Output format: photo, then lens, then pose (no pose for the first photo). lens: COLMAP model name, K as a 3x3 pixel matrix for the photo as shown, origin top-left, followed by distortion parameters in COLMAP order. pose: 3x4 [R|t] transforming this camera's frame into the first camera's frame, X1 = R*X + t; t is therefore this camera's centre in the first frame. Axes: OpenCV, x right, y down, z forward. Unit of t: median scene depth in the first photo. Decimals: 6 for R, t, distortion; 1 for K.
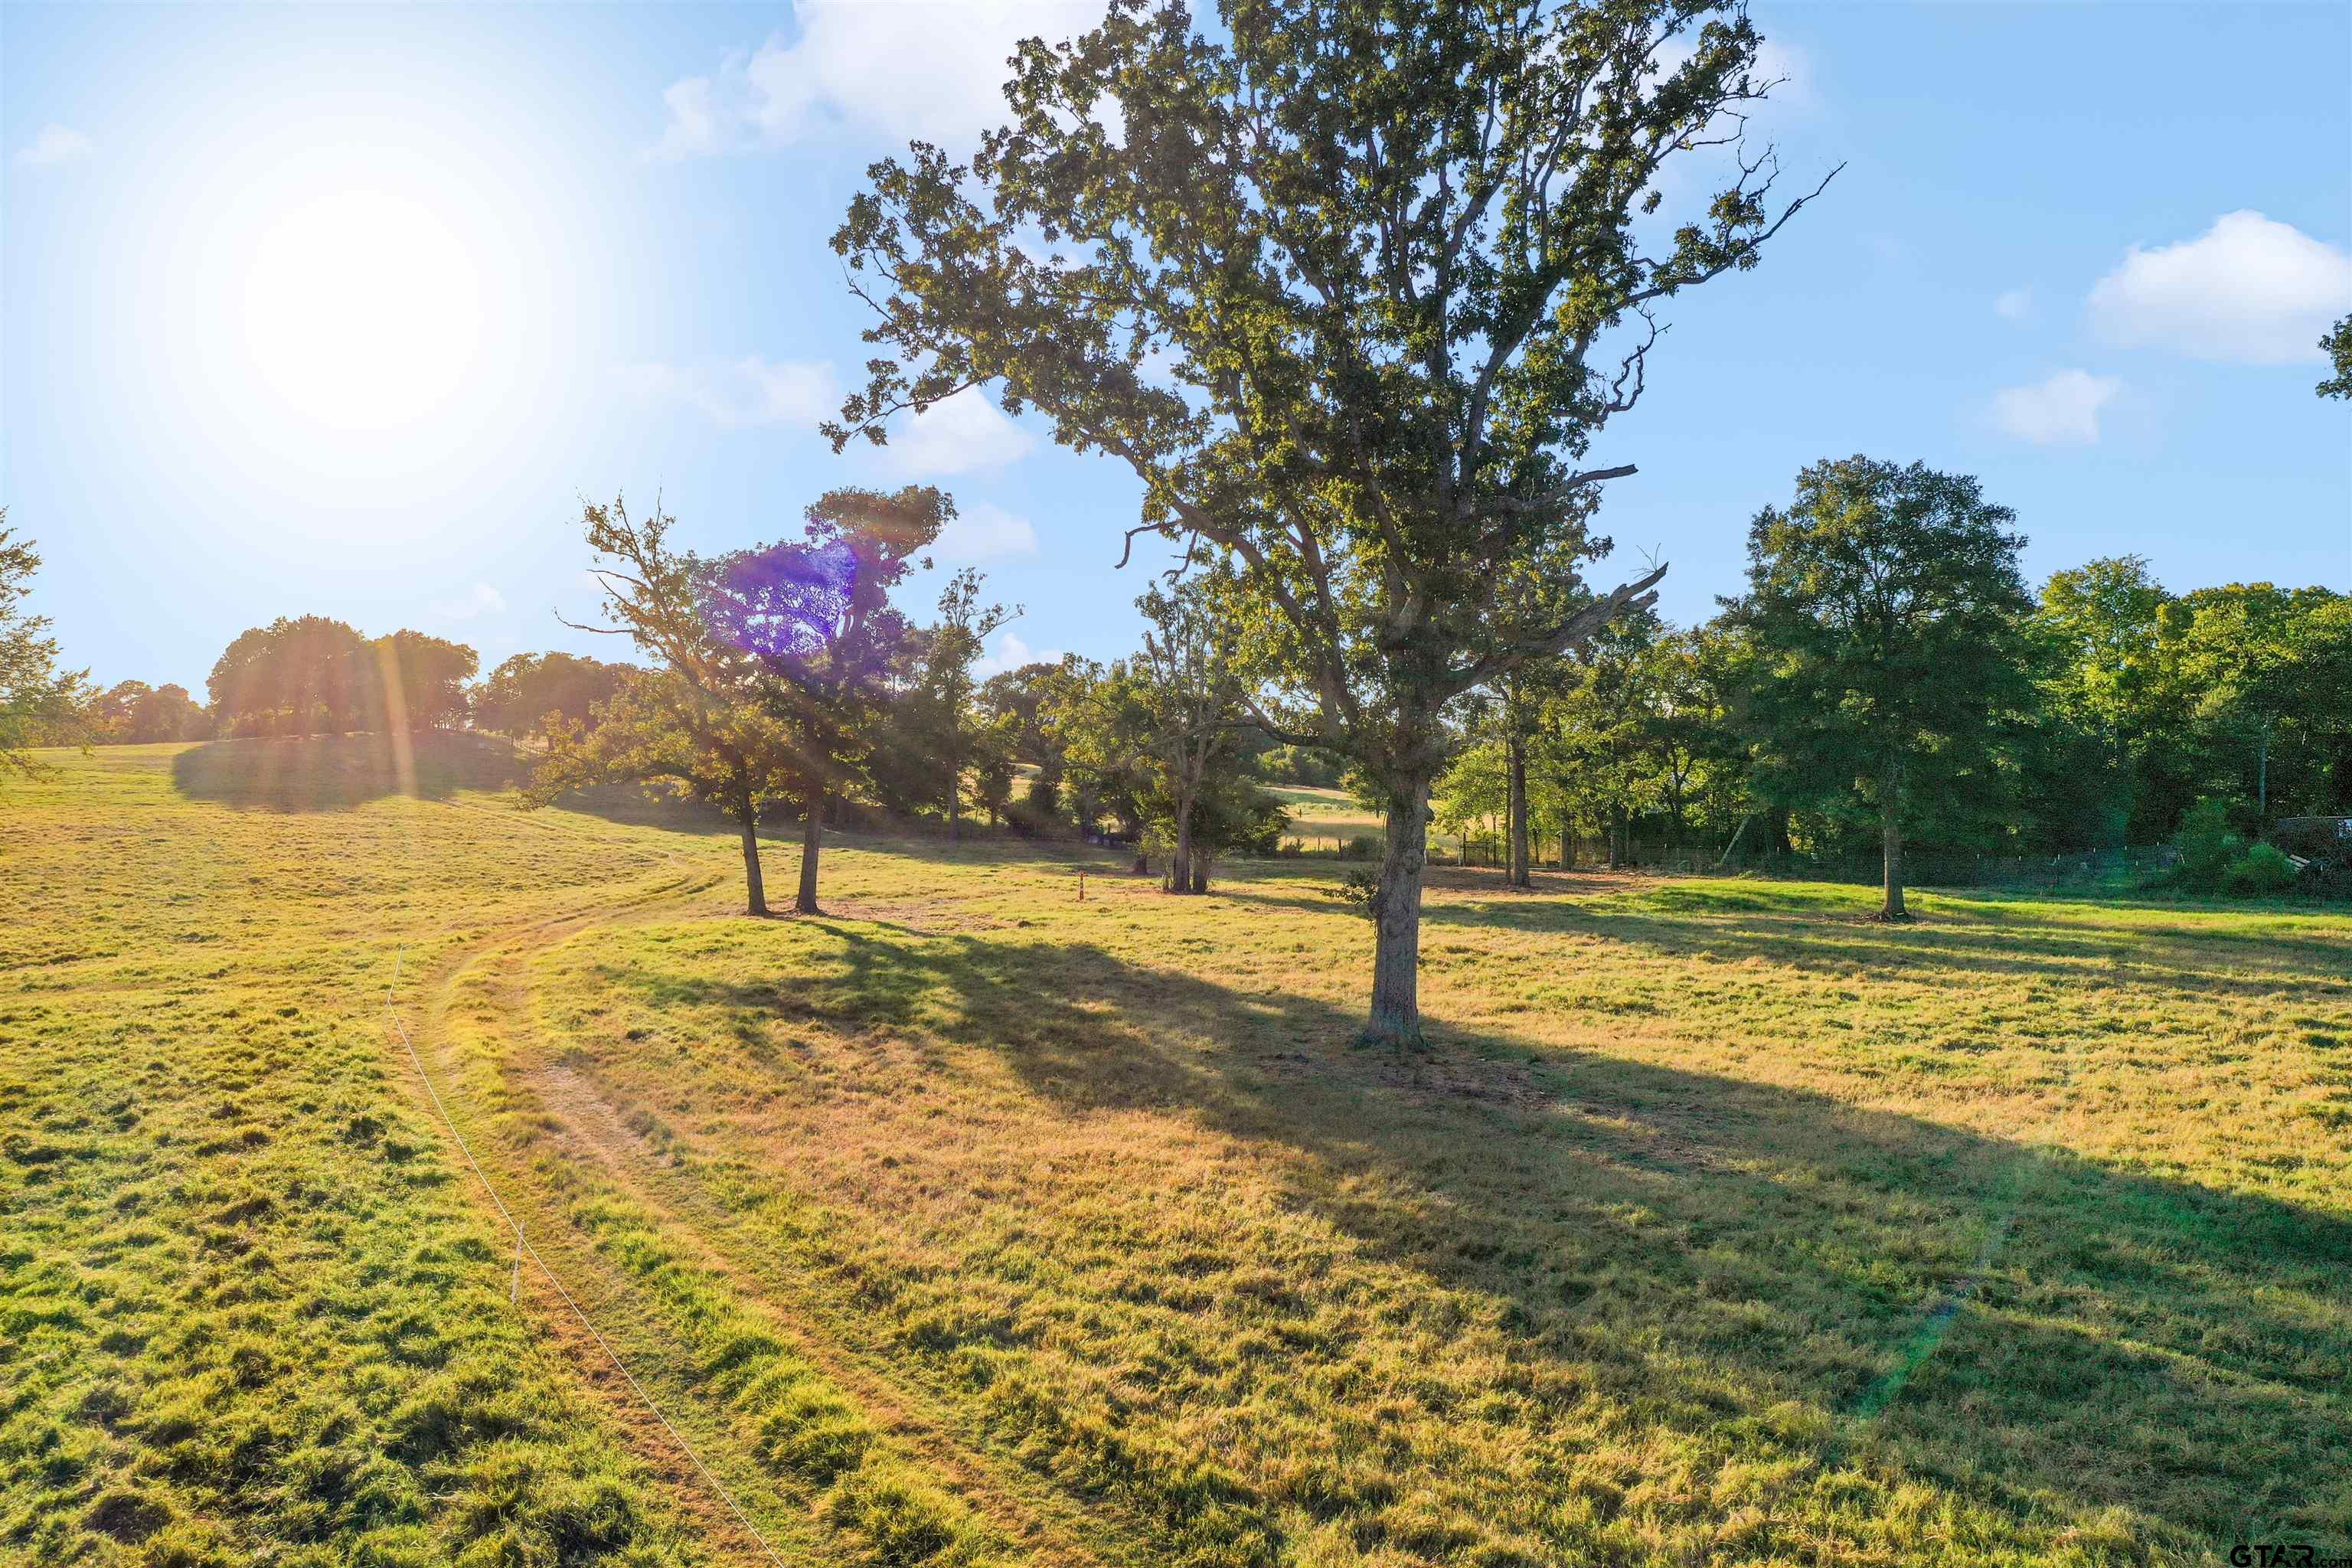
lens RADIAL K [[1836.7, 0, 1165.8], [0, 1836.7, 774.2], [0, 0, 1]] dist [-0.002113, -0.003082]
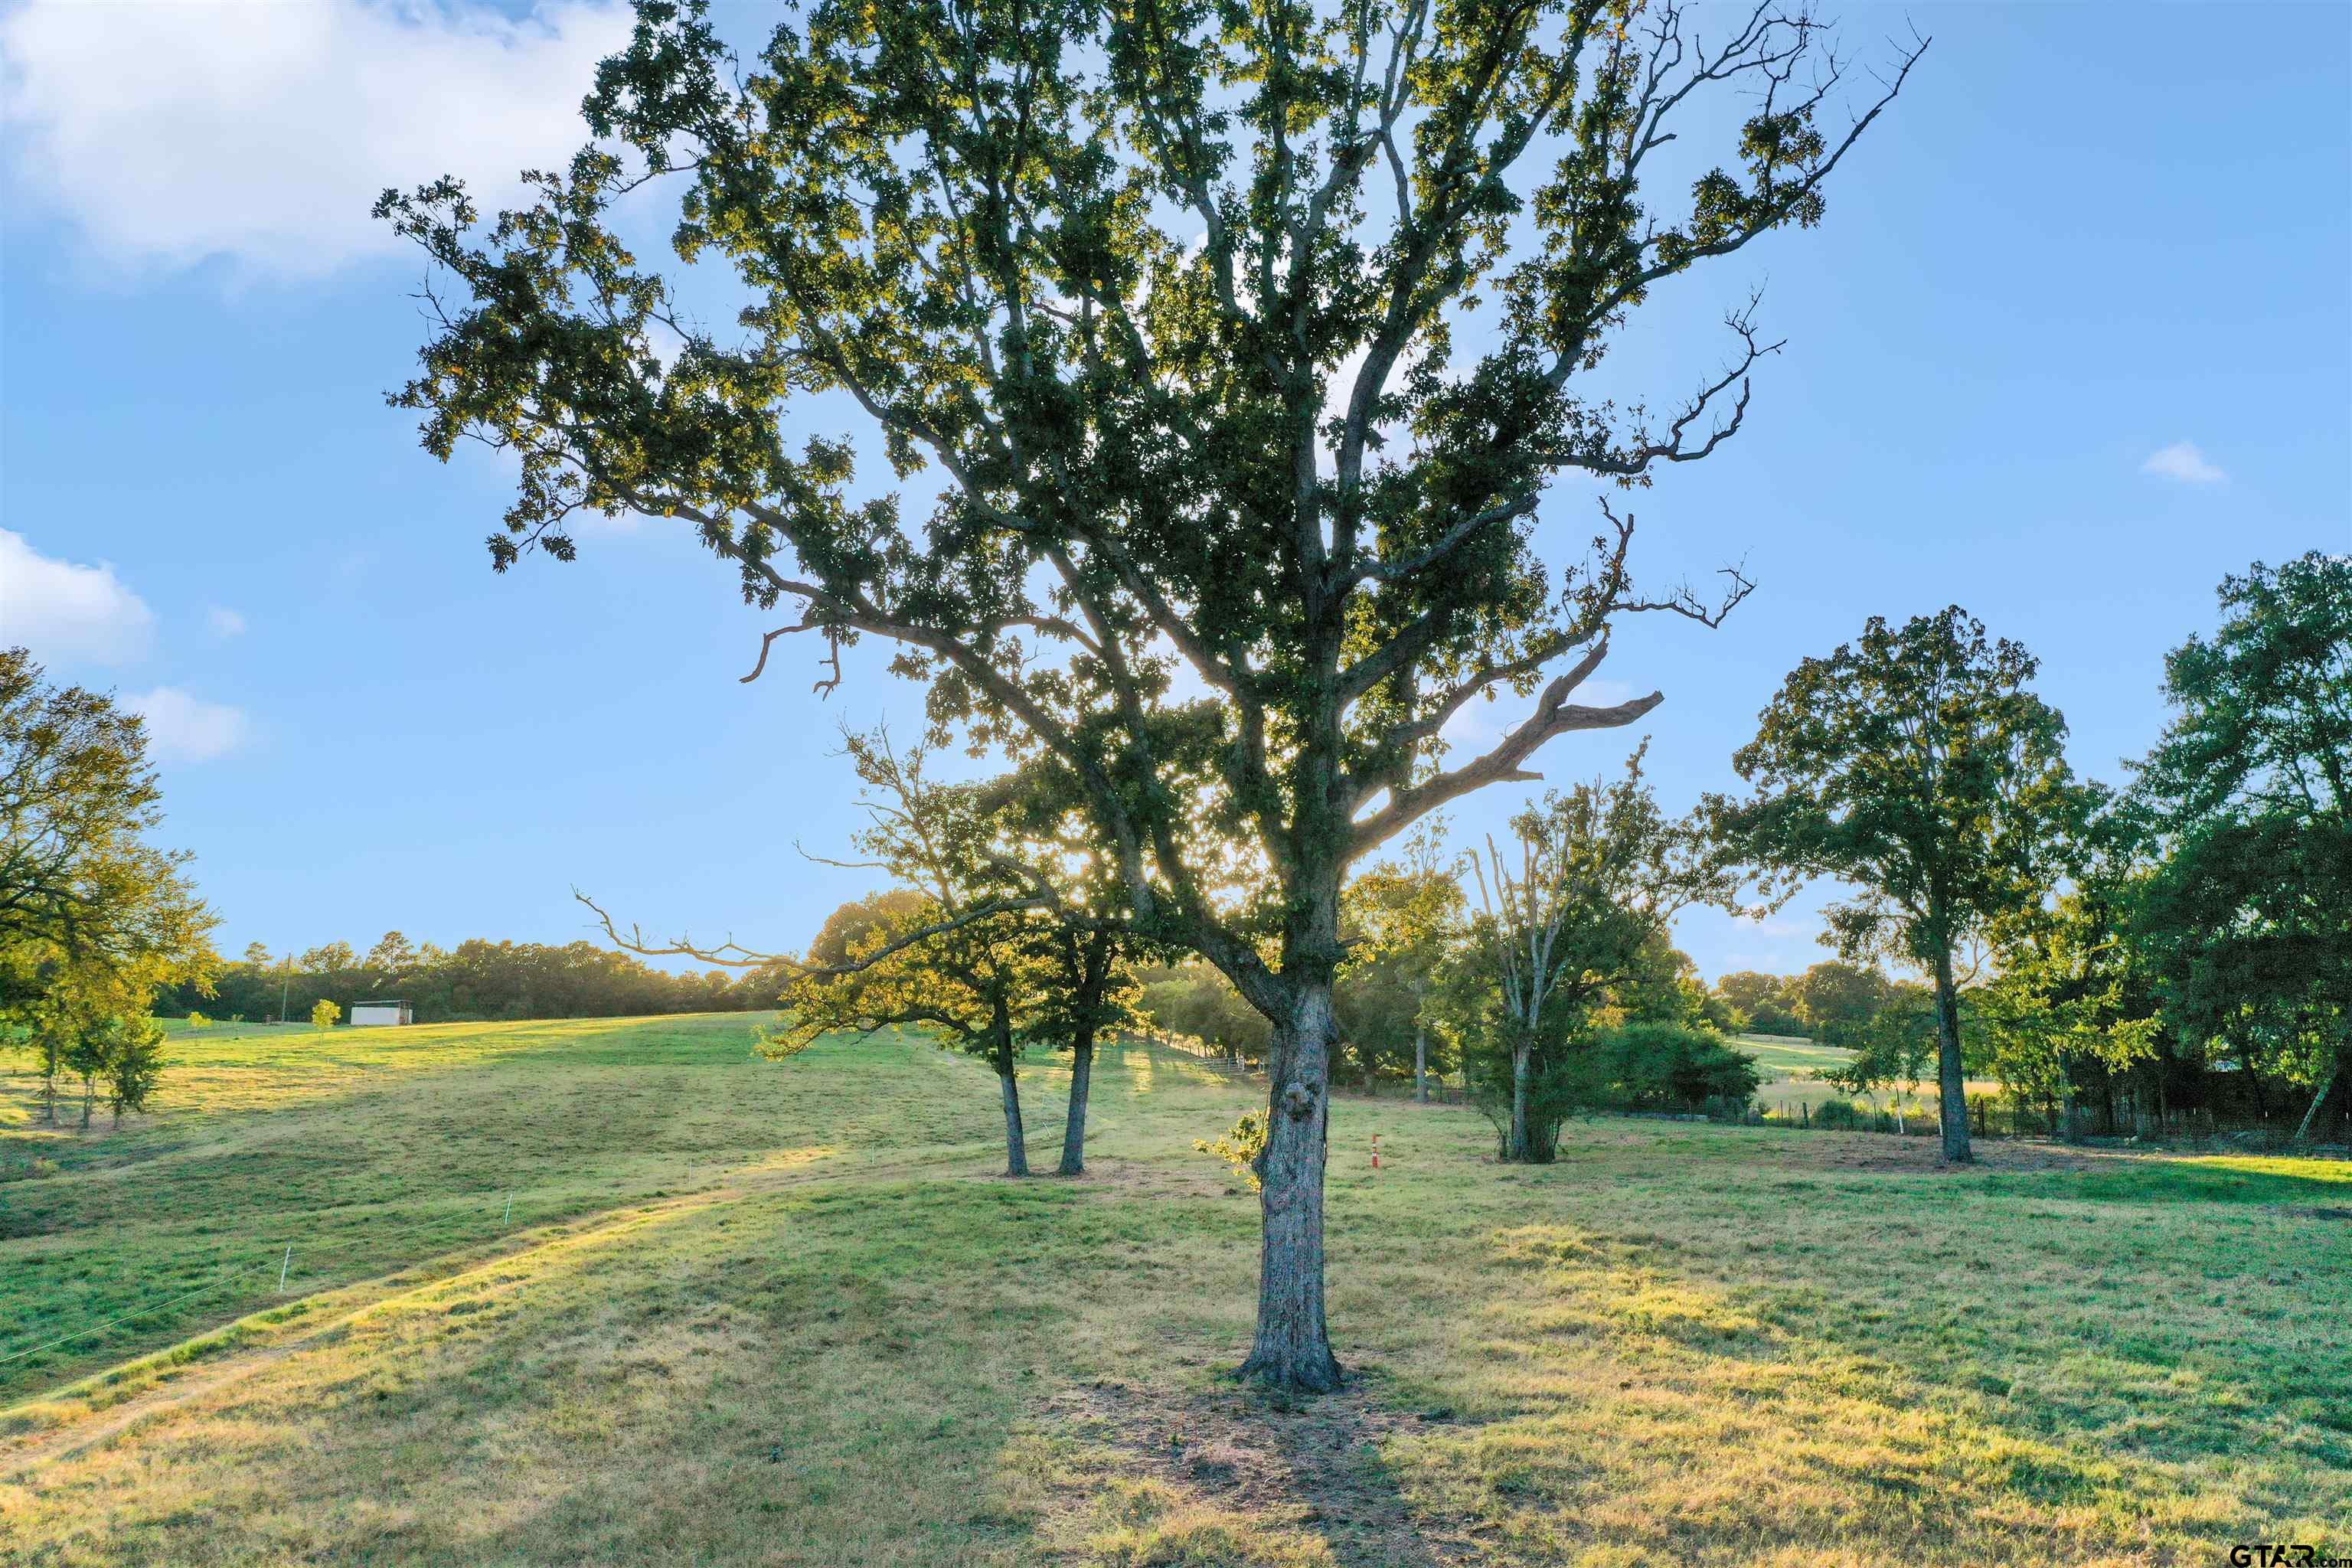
lens RADIAL K [[1836.7, 0, 1178.1], [0, 1836.7, 770.9], [0, 0, 1]] dist [-0.002113, -0.003082]
pose [[0.943718, -0.051346, -0.326740, 0.331287], [0.003035, 0.989179, -0.146681, 0.026678], [0.330736, 0.137434, 0.933662, 0.339996]]
